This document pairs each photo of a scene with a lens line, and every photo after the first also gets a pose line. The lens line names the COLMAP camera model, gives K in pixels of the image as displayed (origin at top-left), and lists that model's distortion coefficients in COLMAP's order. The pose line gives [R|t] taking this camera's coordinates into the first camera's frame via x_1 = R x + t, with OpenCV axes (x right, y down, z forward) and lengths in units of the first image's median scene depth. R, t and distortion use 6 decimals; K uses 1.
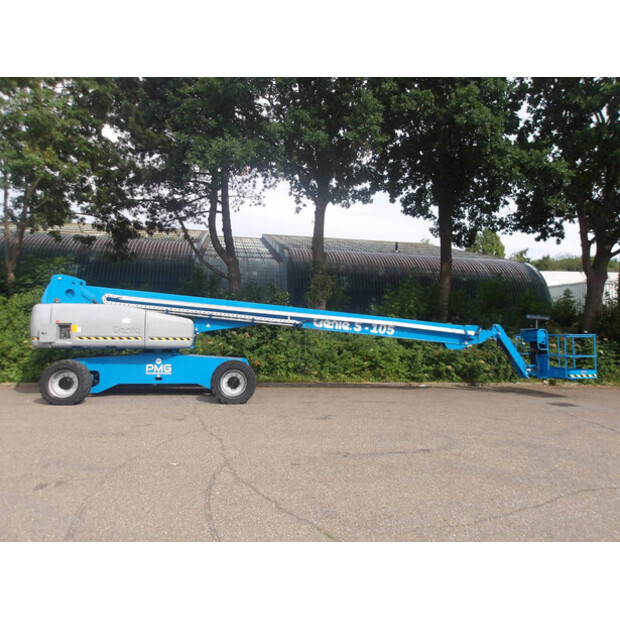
lens RADIAL K [[552.3, 0, 309.6], [0, 552.3, 281.9], [0, 0, 1]] dist [-0.000474, -0.007449]
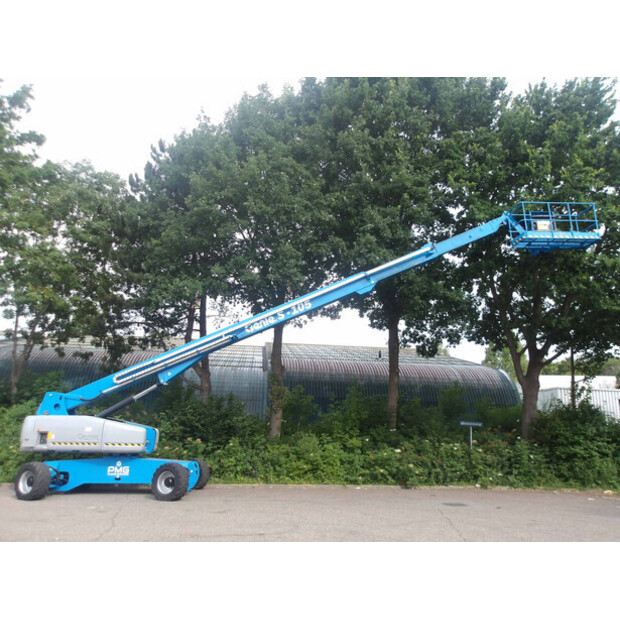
lens RADIAL K [[552.3, 0, 309.6], [0, 552.3, 281.9], [0, 0, 1]] dist [-0.000474, -0.007449]
pose [[0.998143, -0.016492, -0.058647, 0.176355], [0.005631, 0.983516, -0.180735, -0.020498], [0.060661, 0.180069, 0.981782, -0.177291]]
